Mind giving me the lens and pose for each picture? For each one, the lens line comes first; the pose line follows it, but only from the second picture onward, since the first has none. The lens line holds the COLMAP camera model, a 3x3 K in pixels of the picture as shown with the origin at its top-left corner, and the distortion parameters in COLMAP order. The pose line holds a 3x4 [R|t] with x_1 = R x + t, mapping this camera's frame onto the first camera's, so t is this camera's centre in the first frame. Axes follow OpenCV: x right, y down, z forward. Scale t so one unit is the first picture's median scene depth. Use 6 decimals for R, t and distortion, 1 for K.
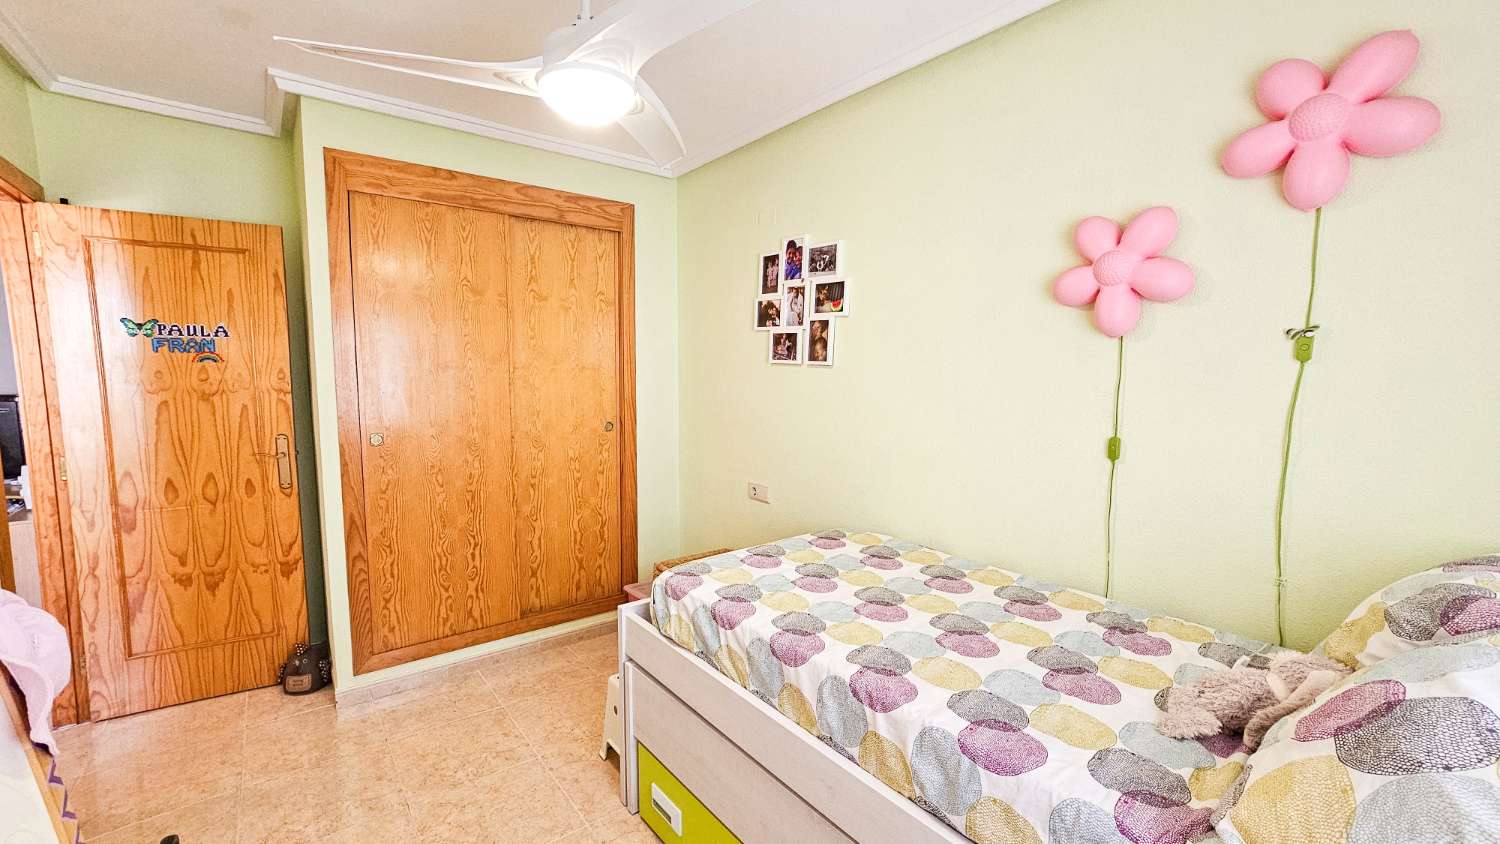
lens RADIAL K [[615.0, 0, 749.4], [0, 615.0, 424.9], [0, 0, 1]] dist [-0.008227, 0.002182]
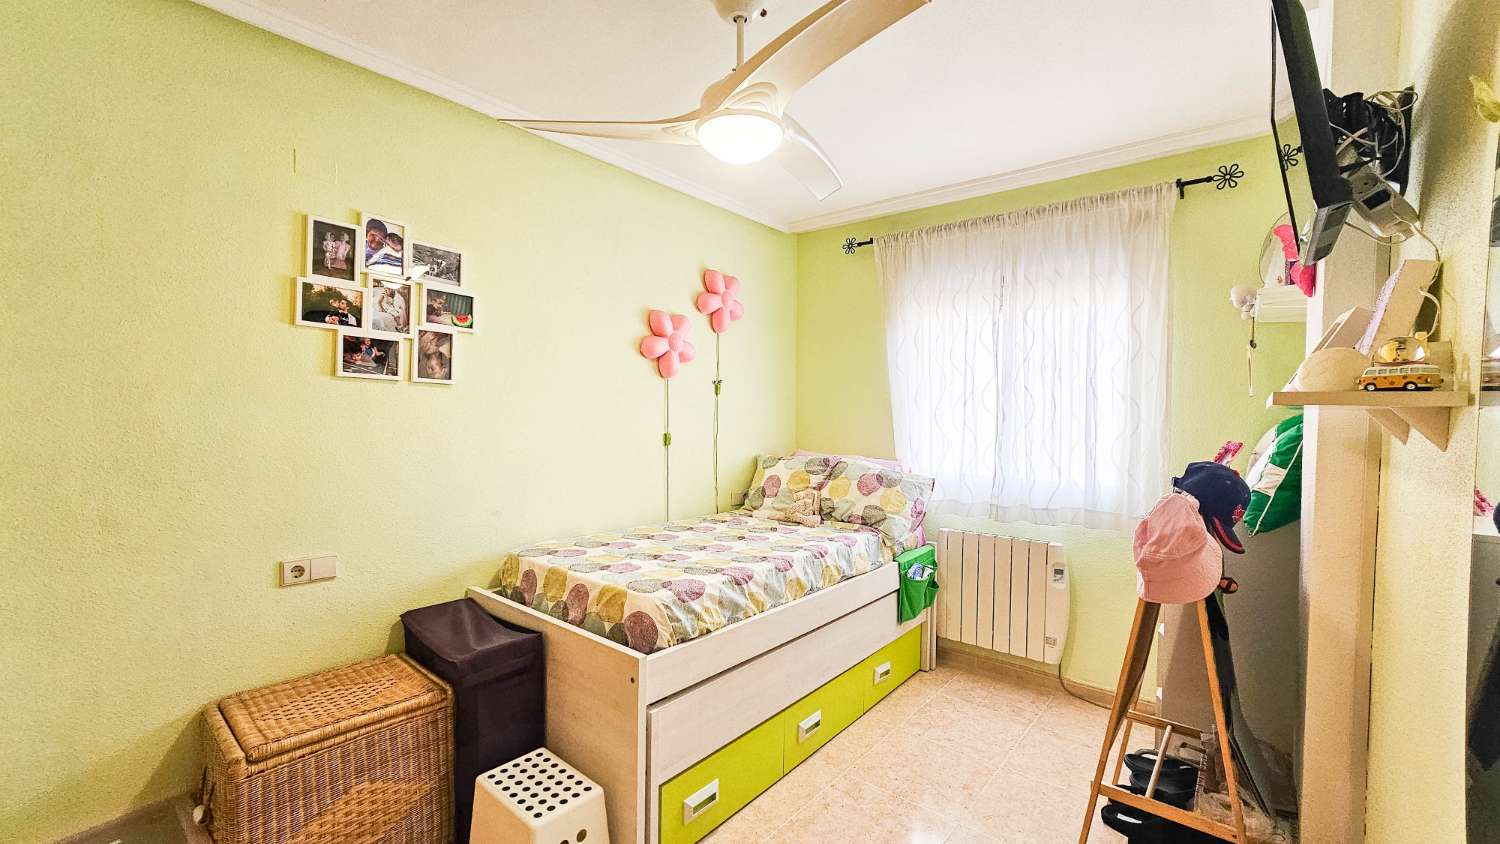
lens RADIAL K [[615.0, 0, 746.6], [0, 615.0, 424.8], [0, 0, 1]] dist [-0.008227, 0.002182]
pose [[-0.205799, -0.027356, 0.978212, -0.810187], [0.075934, 0.996149, 0.043833, -0.043995], [-0.975644, 0.083300, -0.202929, 0.747373]]
